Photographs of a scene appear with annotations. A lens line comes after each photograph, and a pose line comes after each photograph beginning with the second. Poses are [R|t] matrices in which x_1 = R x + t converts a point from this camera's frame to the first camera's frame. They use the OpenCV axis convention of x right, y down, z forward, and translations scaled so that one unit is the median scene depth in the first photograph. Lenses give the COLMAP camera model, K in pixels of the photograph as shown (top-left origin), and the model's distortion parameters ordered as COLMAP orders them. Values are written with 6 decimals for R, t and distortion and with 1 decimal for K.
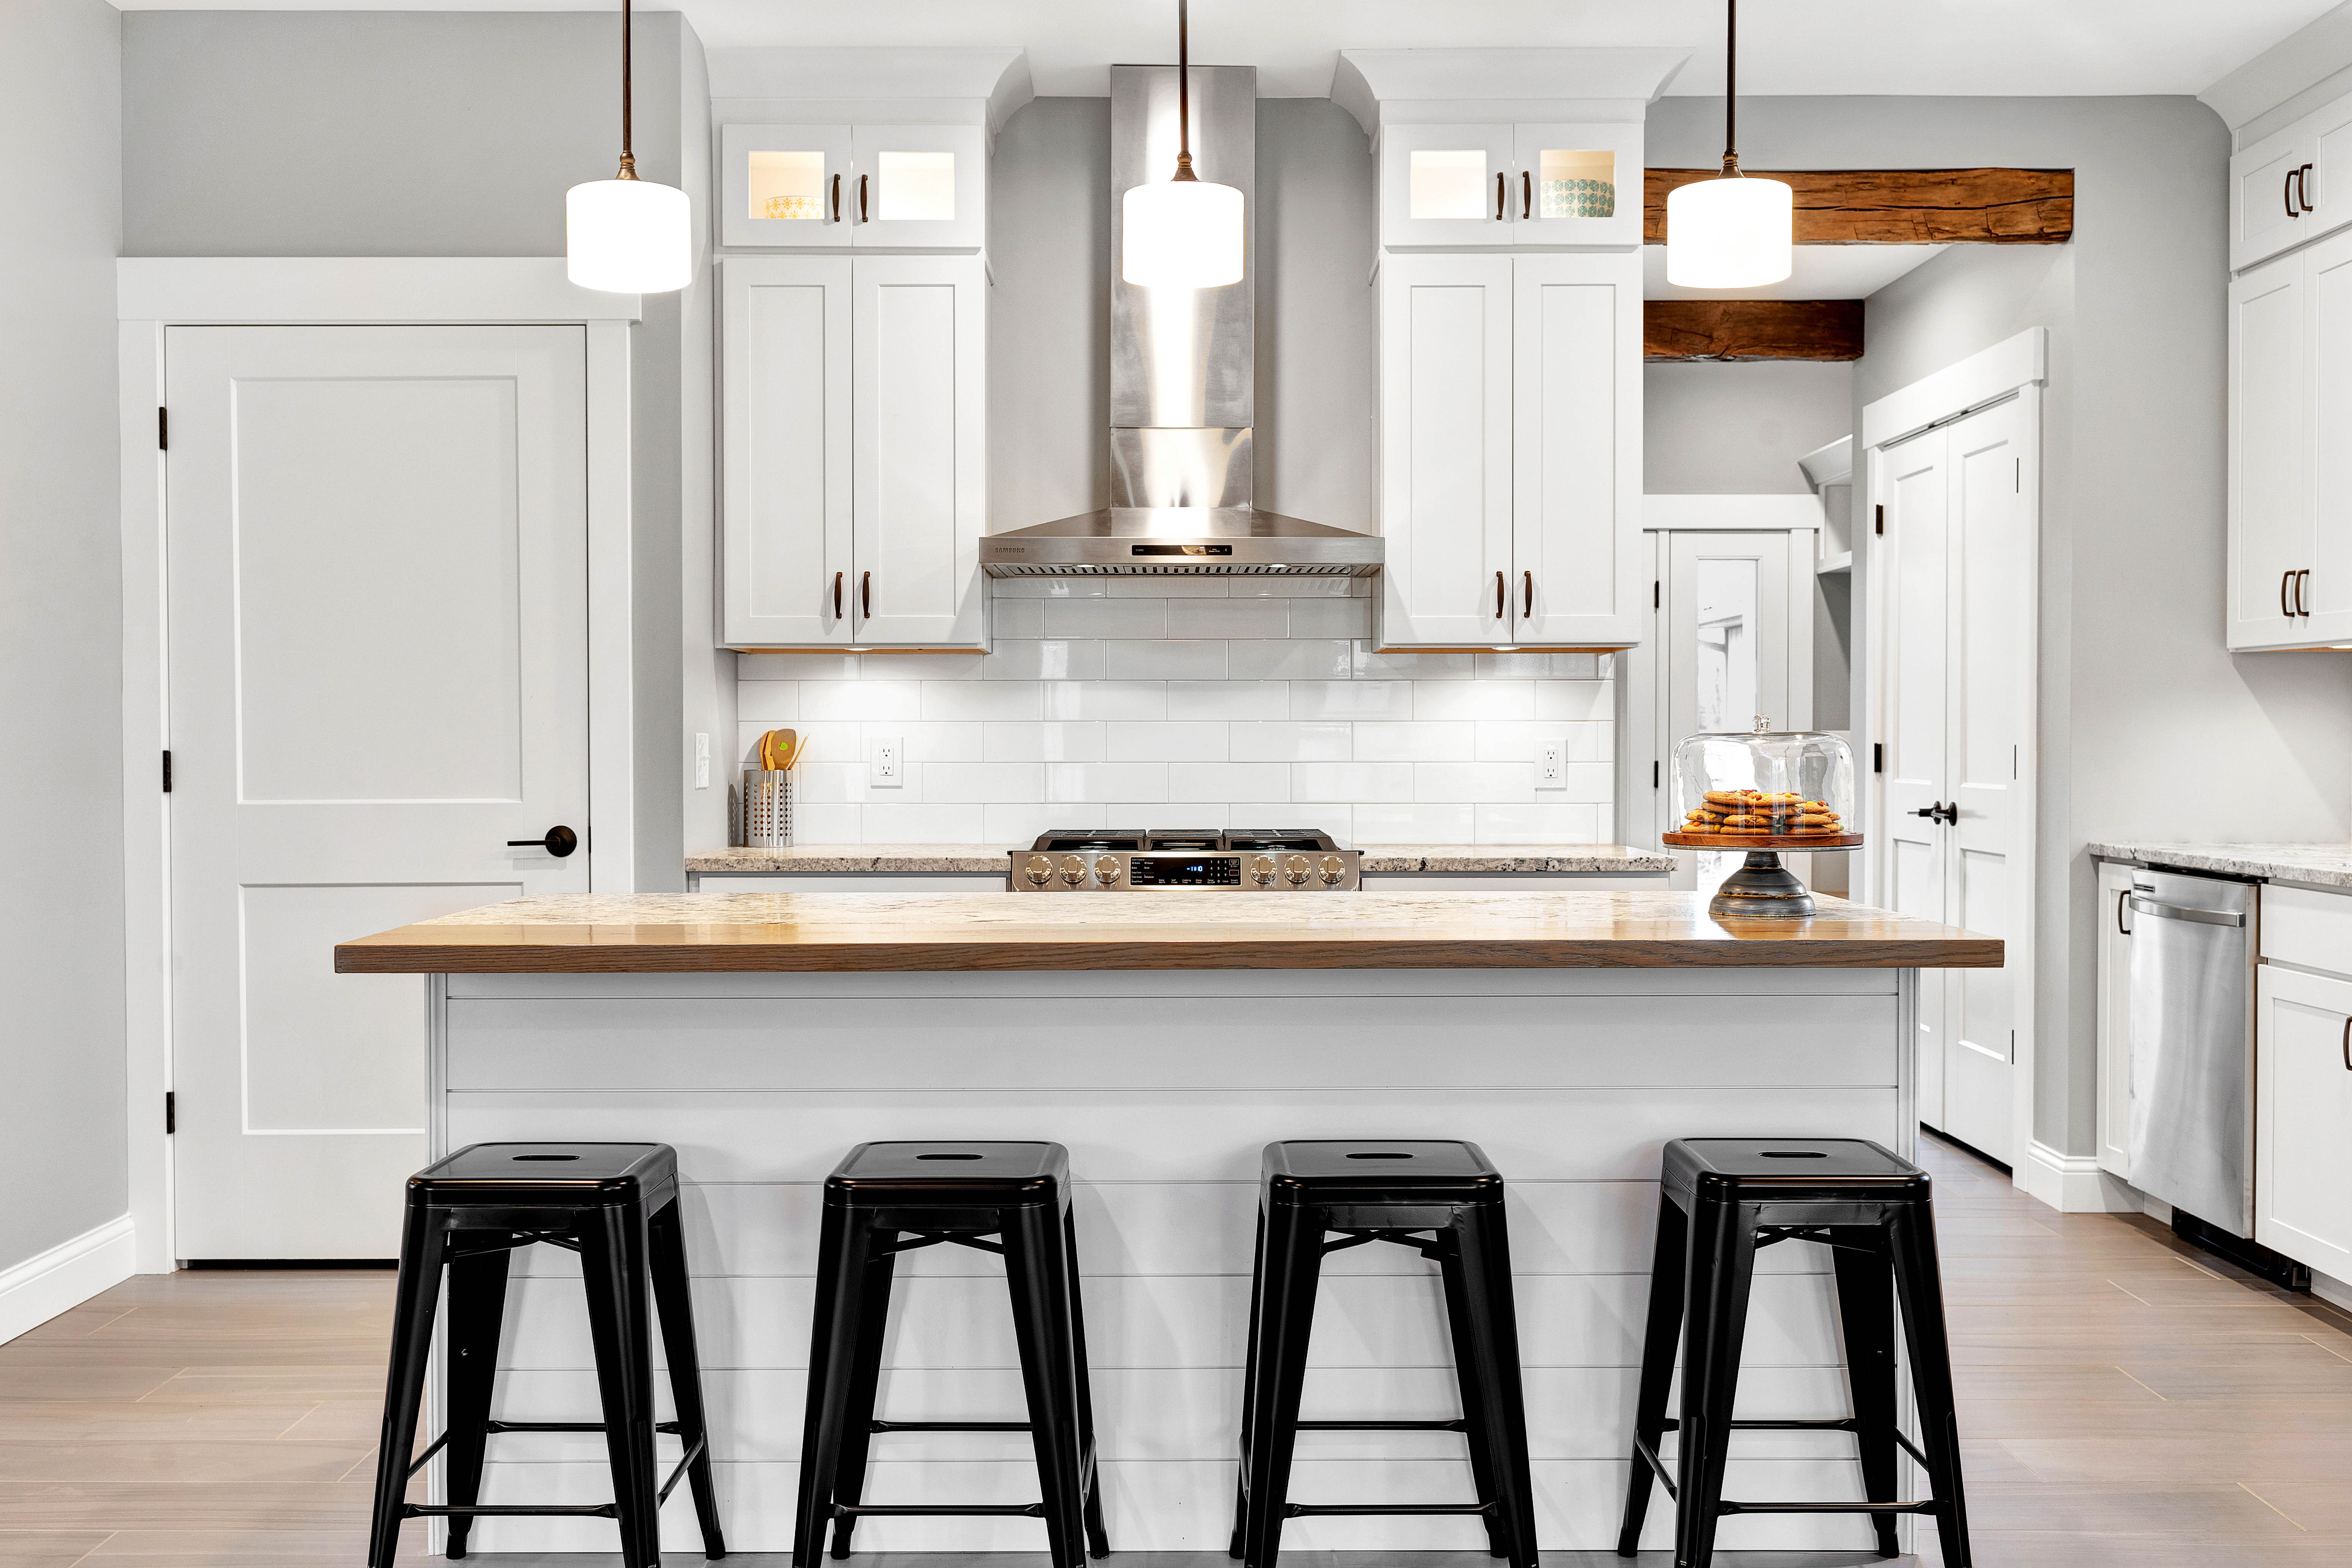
lens RADIAL K [[2341.4, 0, 1176.0], [0, 2341.4, 784.0], [0, 0, 1]] dist [0.001794, 0.006150]
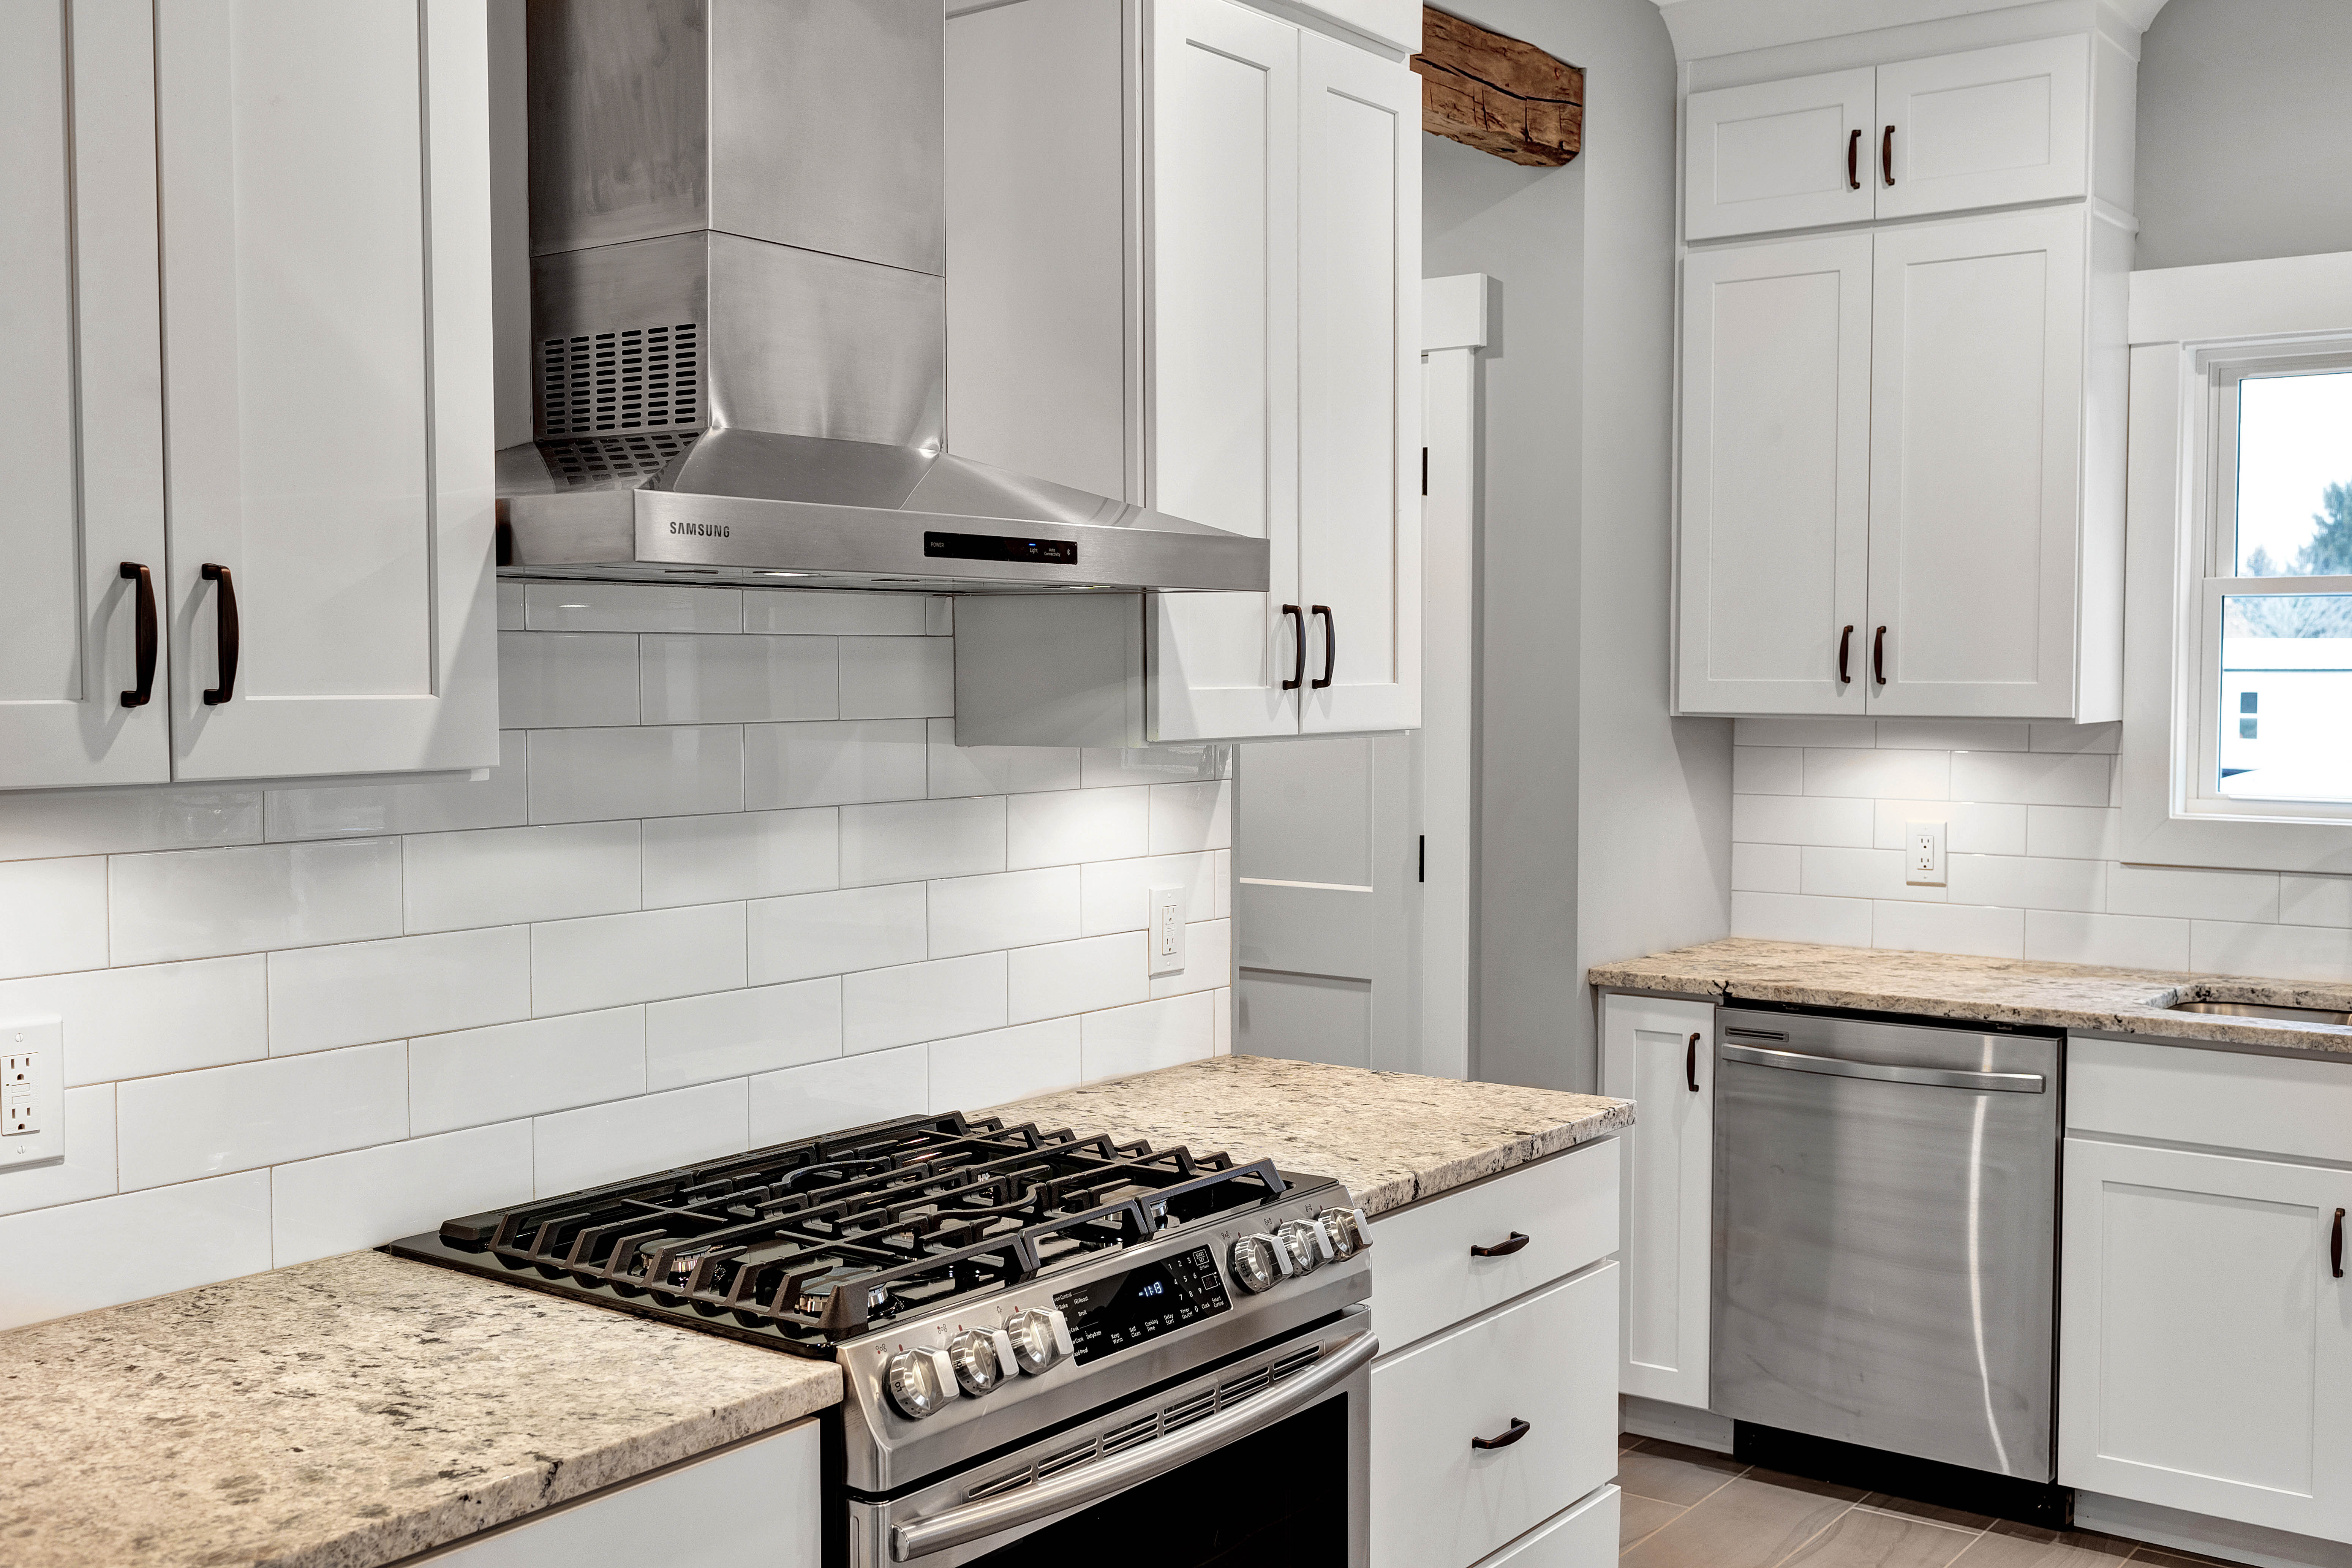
lens RADIAL K [[2341.4, 0, 1176.0], [0, 2341.4, 784.0], [0, 0, 1]] dist [0.001794, 0.006150]
pose [[0.605761, -0.039171, 0.794682, -0.312753], [0.015211, 0.999175, 0.037656, -0.070171], [-0.795502, -0.010723, 0.605857, 0.691717]]
